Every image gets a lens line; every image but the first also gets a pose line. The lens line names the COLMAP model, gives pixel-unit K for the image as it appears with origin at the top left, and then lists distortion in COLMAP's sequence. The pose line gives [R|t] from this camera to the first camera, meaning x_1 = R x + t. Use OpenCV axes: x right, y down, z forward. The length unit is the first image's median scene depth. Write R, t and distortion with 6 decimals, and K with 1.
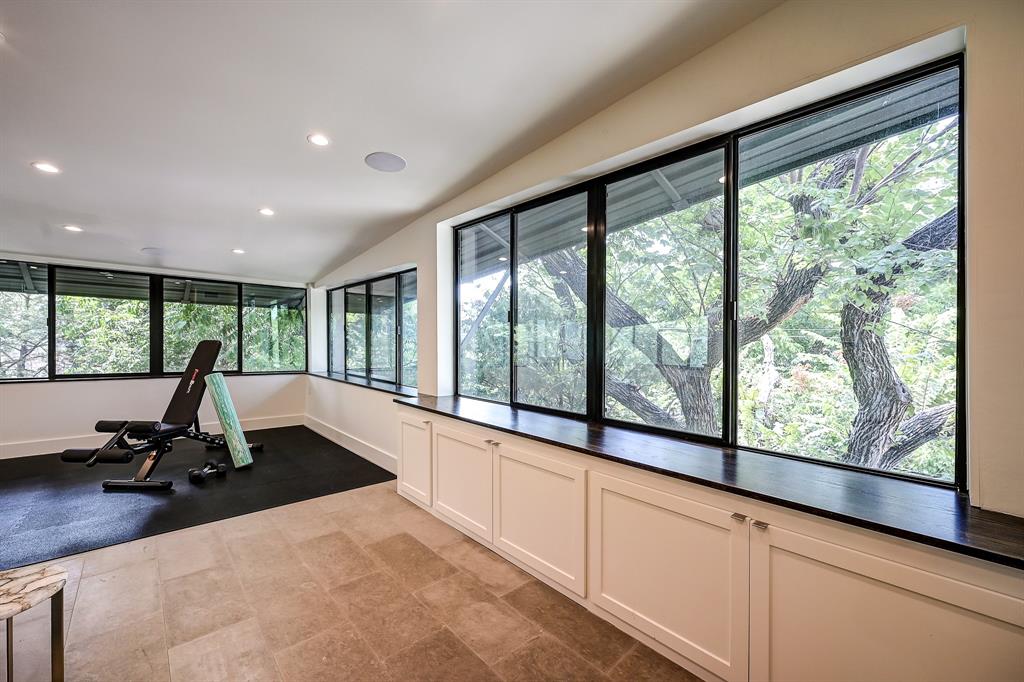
lens RADIAL K [[410.4, 0, 507.7], [0, 410.4, 336.0], [0, 0, 1]] dist [-0.001343, 0.000196]
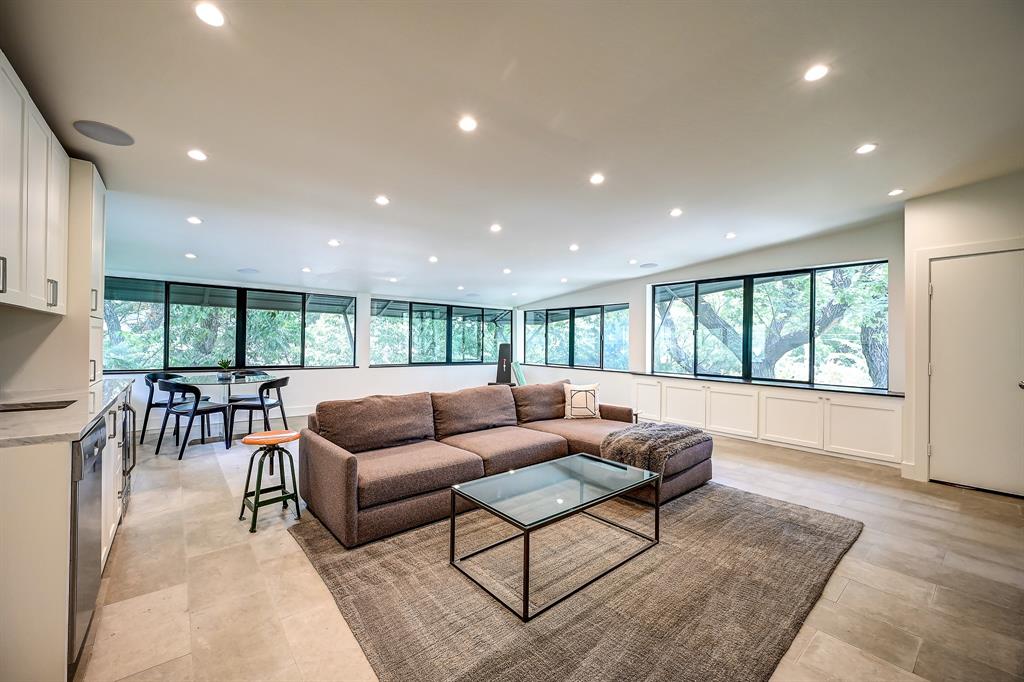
lens RADIAL K [[410.4, 0, 507.2], [0, 410.4, 338.6], [0, 0, 1]] dist [-0.001343, 0.000196]
pose [[0.999016, 0.000084, -0.044340, -0.638684], [-0.000013, 0.999999, 0.001606, -0.014948], [0.044340, -0.001603, 0.999015, -0.848070]]
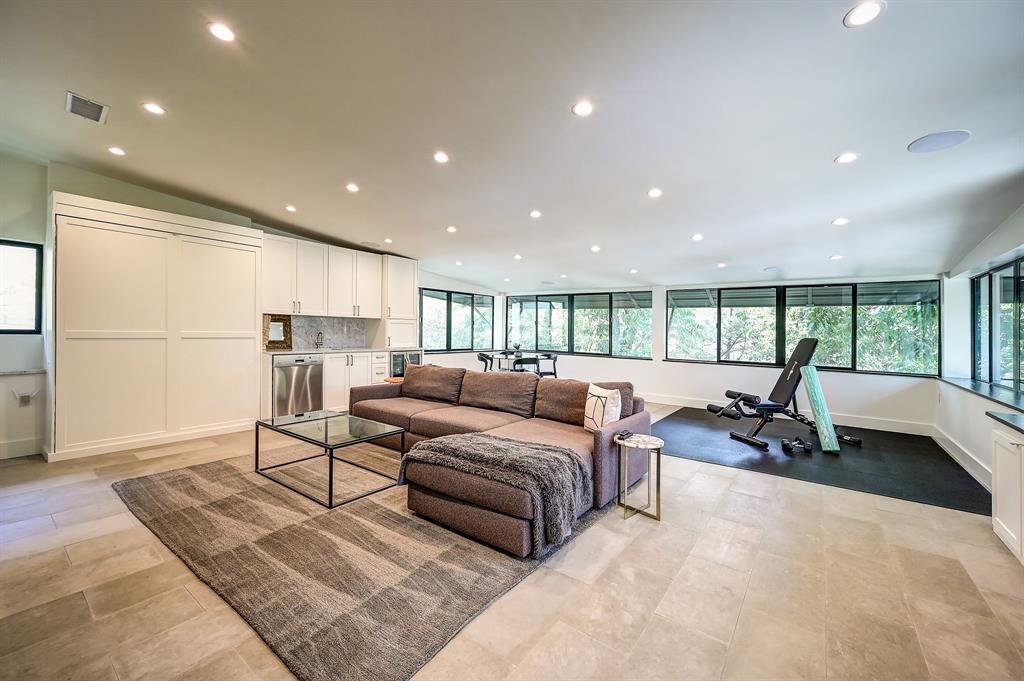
lens RADIAL K [[410.3, 0, 508.5], [0, 410.3, 331.2], [0, 0, 1]] dist [-0.001364, -0.000634]
pose [[0.177071, -0.010054, -0.984147, 0.276410], [-0.007530, 0.999905, -0.011570, 0.011960], [0.984169, 0.009460, 0.176979, -0.049882]]
